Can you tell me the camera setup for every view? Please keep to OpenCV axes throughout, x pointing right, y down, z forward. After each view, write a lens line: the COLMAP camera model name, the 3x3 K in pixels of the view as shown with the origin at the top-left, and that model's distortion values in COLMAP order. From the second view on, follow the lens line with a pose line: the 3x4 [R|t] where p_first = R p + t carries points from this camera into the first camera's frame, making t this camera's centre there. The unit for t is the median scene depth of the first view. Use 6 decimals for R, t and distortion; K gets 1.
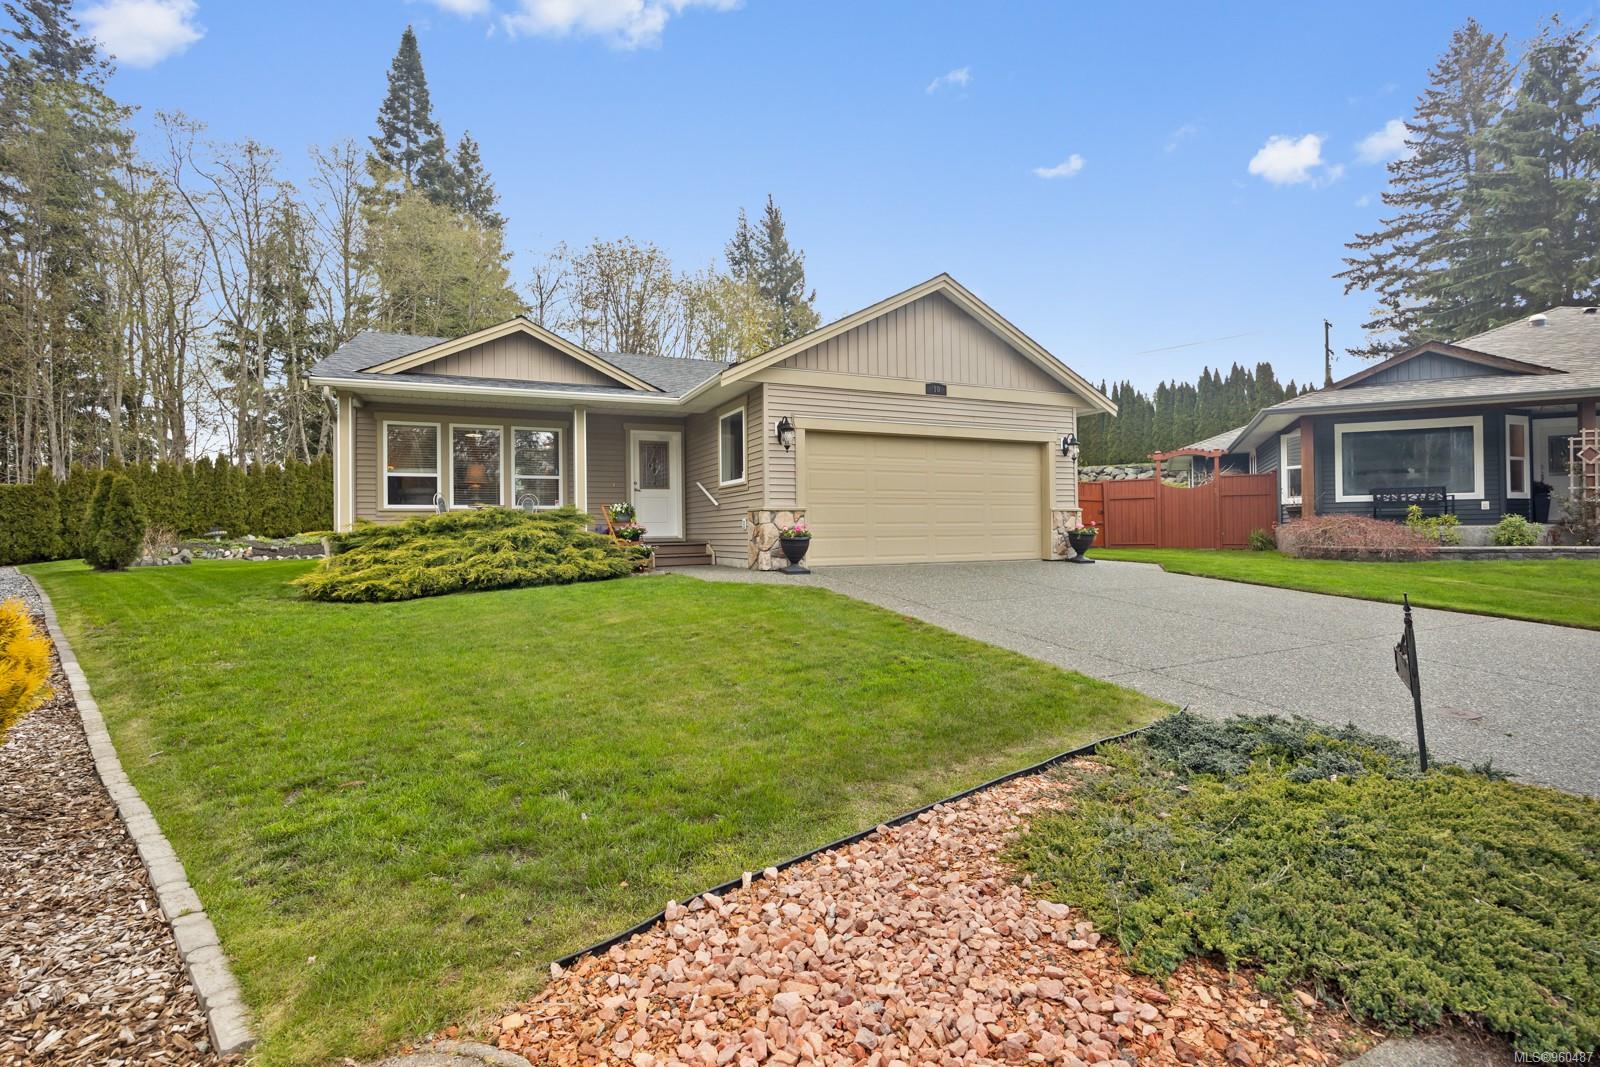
lens RADIAL K [[739.3, 0, 789.1], [0, 739.3, 525.2], [0, 0, 1]] dist [-0.011416, 0.002314]
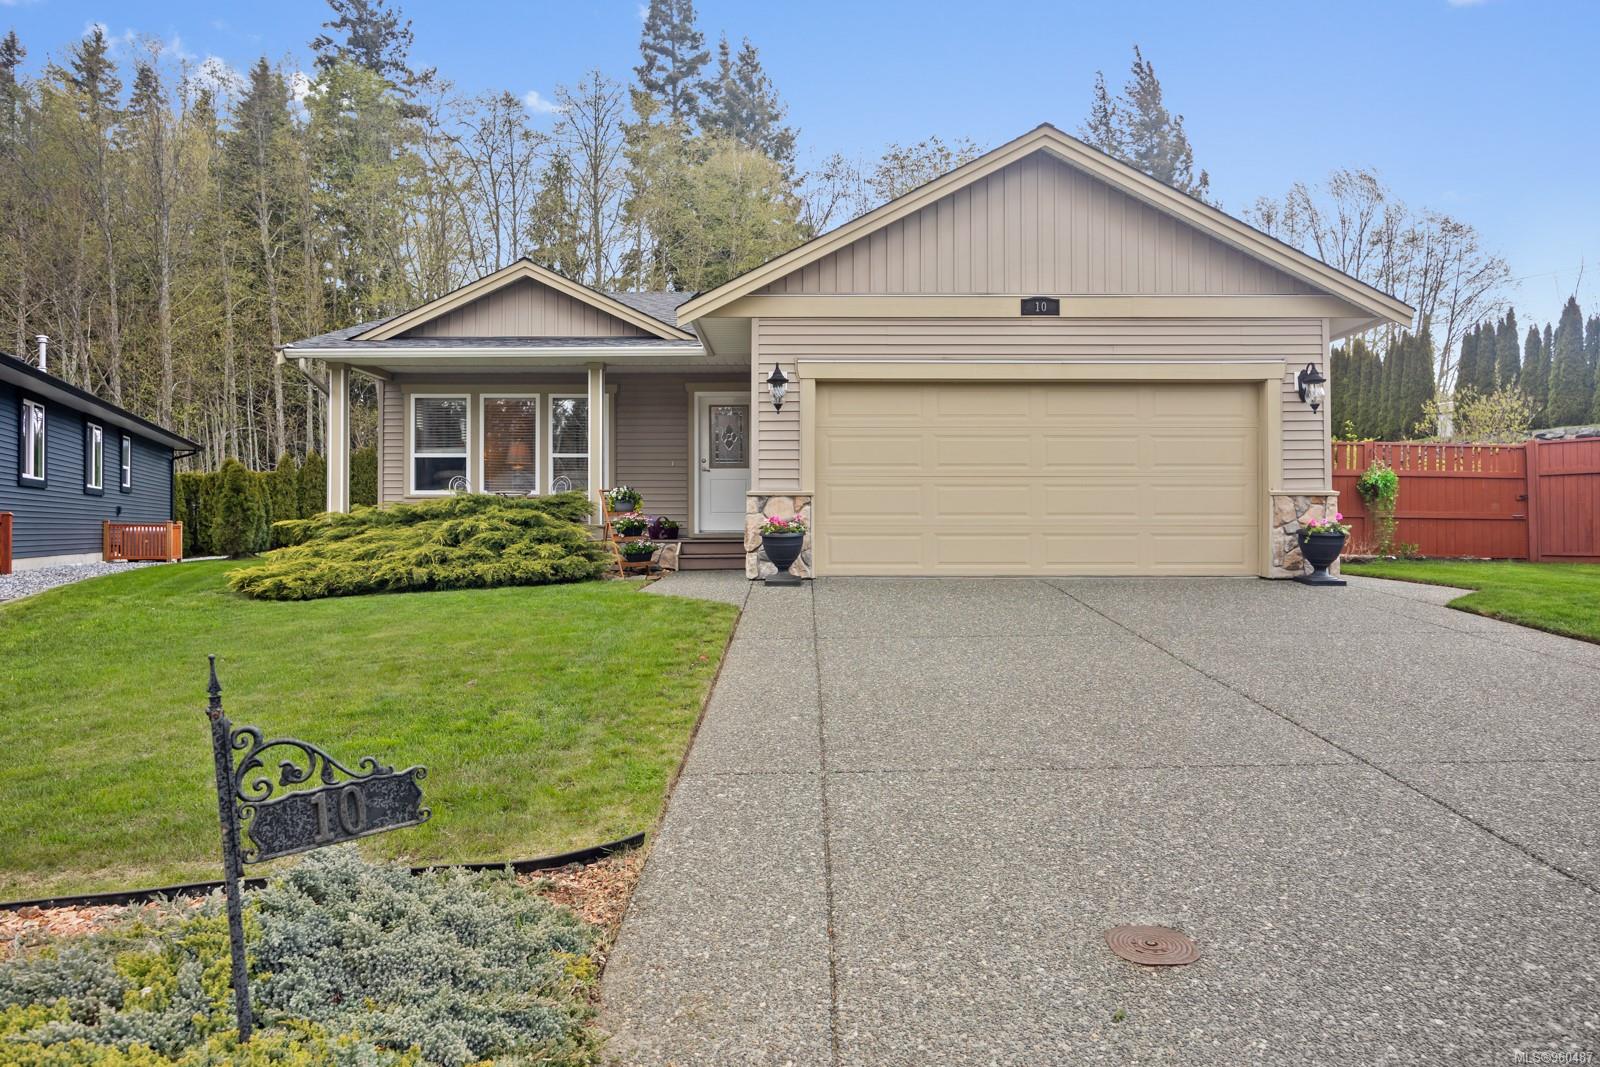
lens RADIAL K [[967.7, 0, 806.2], [0, 967.7, 532.9], [0, 0, 1]] dist [0.002829, 0.006911]
pose [[0.914442, 0.012838, -0.404514, 0.331437], [-0.006159, 0.999822, 0.017809, -0.000740], [0.404671, -0.013794, 0.914358, 0.134477]]
